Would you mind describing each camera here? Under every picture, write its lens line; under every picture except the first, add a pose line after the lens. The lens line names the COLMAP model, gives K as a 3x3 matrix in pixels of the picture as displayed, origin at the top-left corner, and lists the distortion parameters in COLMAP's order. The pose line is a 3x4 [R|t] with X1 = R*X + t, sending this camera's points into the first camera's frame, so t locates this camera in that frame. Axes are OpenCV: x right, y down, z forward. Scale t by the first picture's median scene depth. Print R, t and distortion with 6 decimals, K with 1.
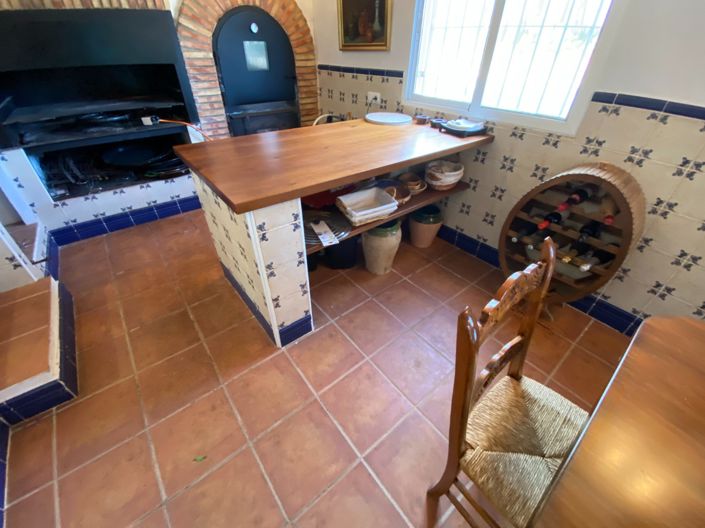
lens RADIAL K [[285.0, 0, 349.3], [0, 285.0, 264.9], [0, 0, 1]] dist [0.026692, -0.023901]
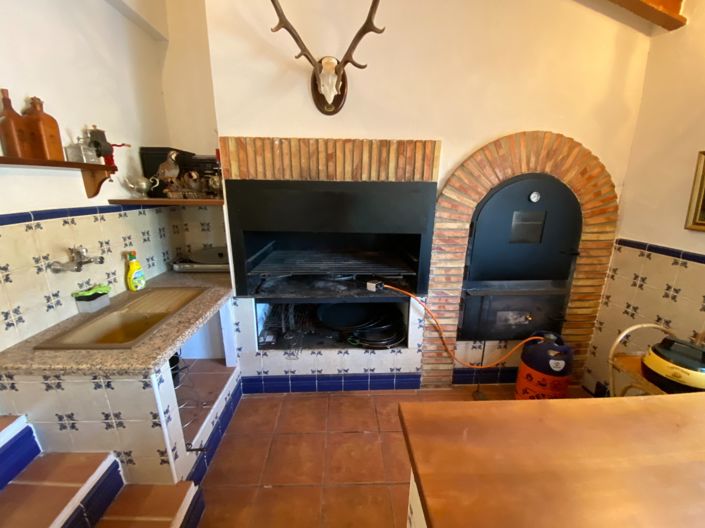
lens RADIAL K [[285.0, 0, 349.3], [0, 285.0, 264.9], [0, 0, 1]] dist [0.026692, -0.023901]
pose [[0.801487, 0.148509, -0.579279, -0.313965], [-0.358885, 0.894294, -0.267283, -0.356778], [0.478352, 0.422119, 0.770062, 0.322000]]
